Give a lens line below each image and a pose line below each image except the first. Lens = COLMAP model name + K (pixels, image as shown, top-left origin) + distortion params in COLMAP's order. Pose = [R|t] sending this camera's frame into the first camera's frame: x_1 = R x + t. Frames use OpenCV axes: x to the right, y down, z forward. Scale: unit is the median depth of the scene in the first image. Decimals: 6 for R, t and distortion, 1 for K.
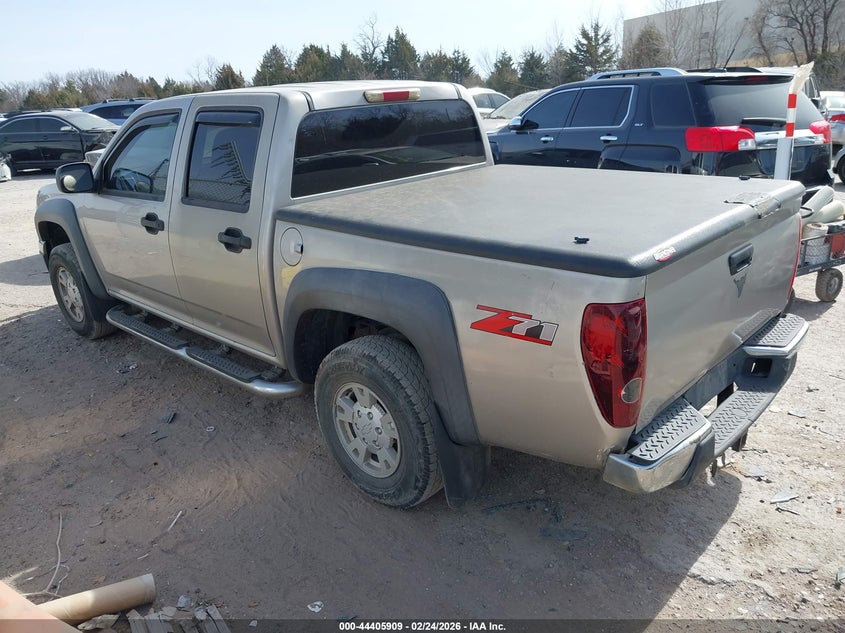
lens RADIAL K [[663.9, 0, 423.1], [0, 663.9, 317.3], [0, 0, 1]] dist [-0.004953, 0.003476]
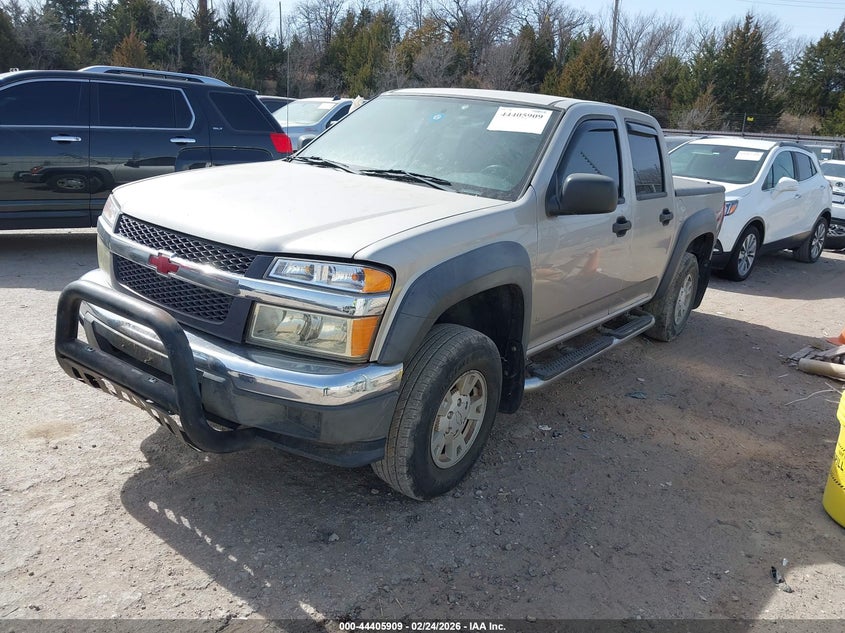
lens RADIAL K [[663.9, 0, 423.1], [0, 663.9, 317.3], [0, 0, 1]] dist [-0.004953, 0.003476]
pose [[-0.121157, -0.245729, 0.961737, -0.794208], [0.245373, 0.931392, 0.268887, -0.205765], [-0.961828, 0.268562, -0.052550, 0.791312]]
